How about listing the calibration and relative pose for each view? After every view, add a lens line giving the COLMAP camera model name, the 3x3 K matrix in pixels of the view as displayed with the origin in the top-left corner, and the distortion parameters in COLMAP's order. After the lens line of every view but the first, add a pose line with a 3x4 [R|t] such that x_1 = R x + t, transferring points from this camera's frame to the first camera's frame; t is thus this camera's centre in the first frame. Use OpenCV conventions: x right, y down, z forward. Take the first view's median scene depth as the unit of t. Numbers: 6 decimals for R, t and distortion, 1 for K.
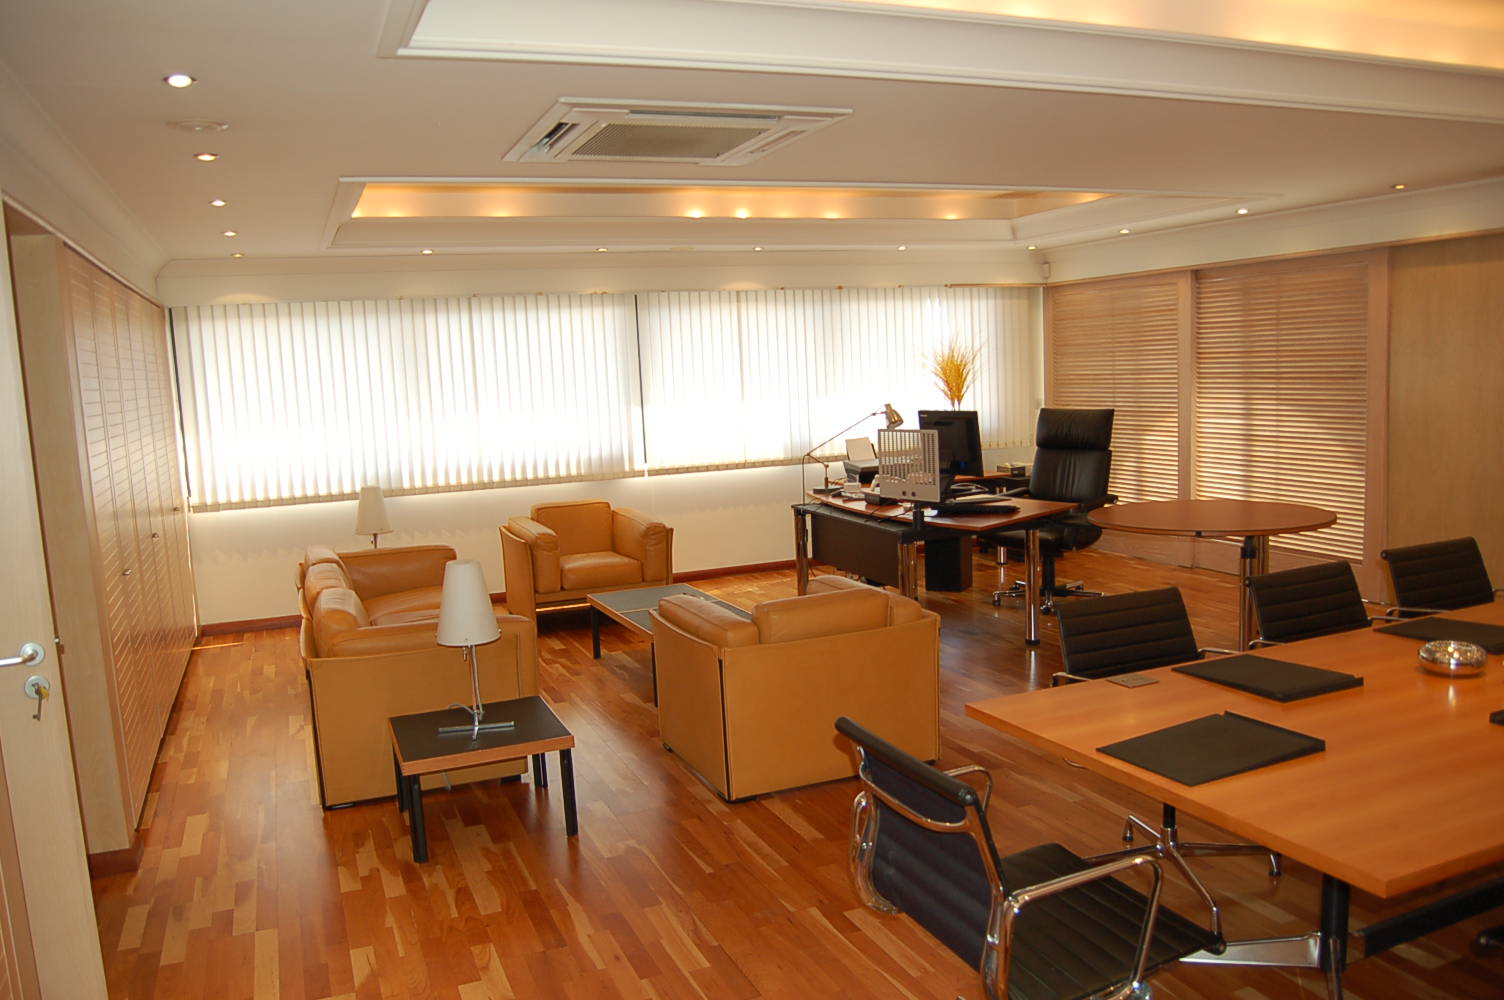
lens RADIAL K [[1175.7, 0, 747.9], [0, 1175.7, 521.3], [0, 0, 1]] dist [-0.094960, 0.038484]
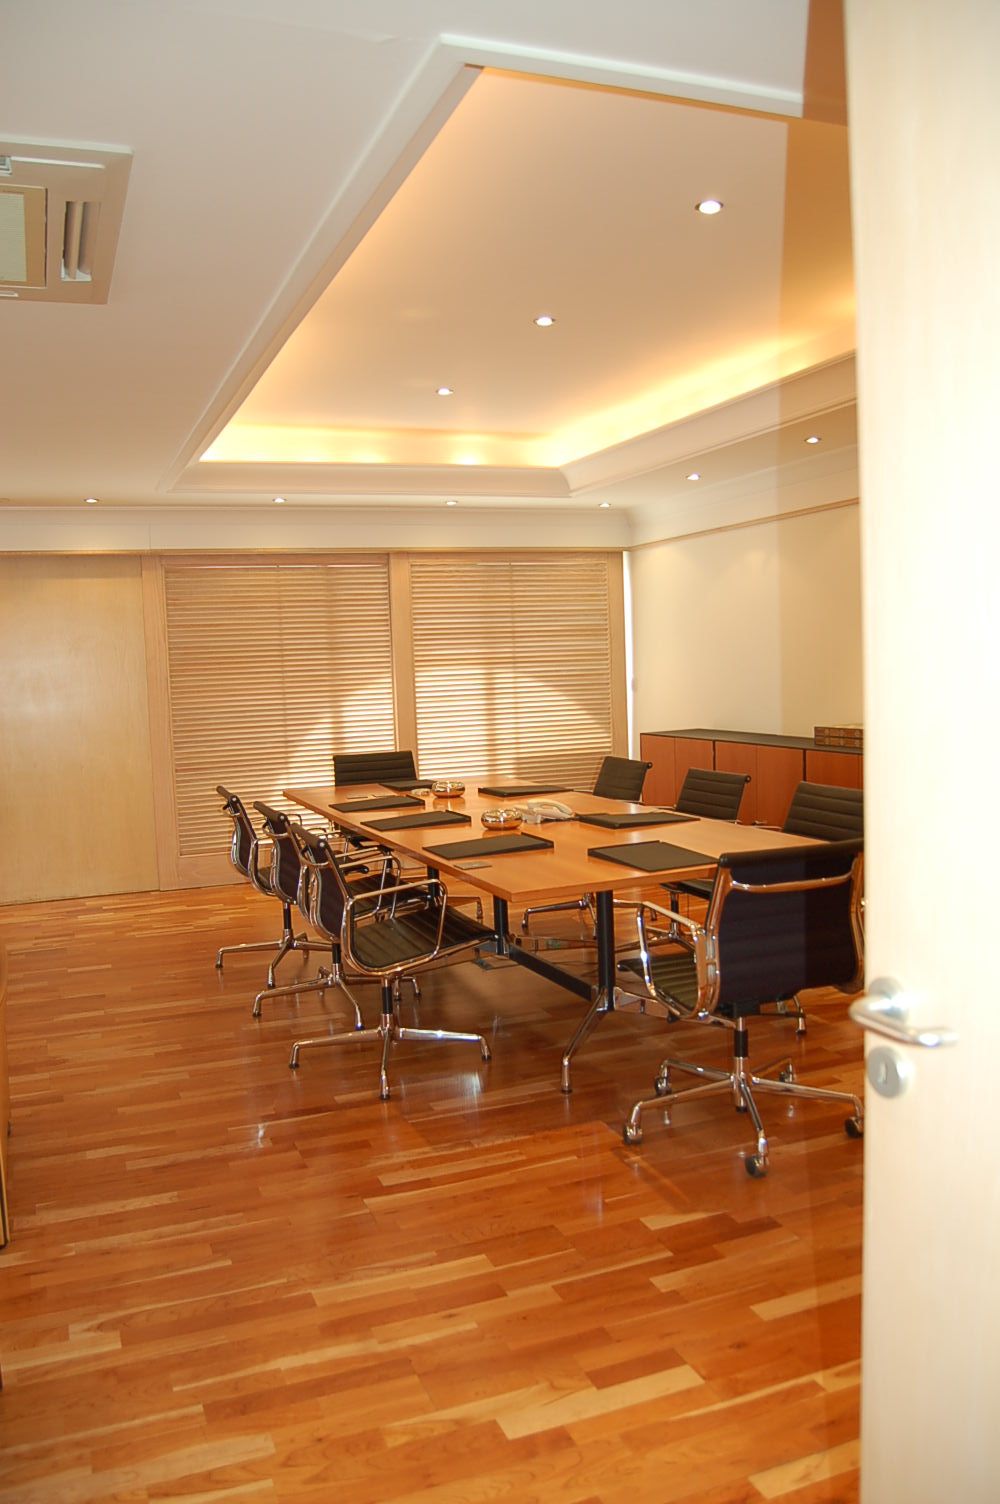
lens RADIAL K [[1177.8, 0, 489.2], [0, 1177.8, 734.3], [0, 0, 1]] dist [-0.092105, 0.008790]
pose [[0.014855, -0.014499, 0.999785, -0.426073], [0.169014, 0.985543, 0.011781, -0.004307], [-0.985502, 0.168802, 0.017091, 0.439489]]
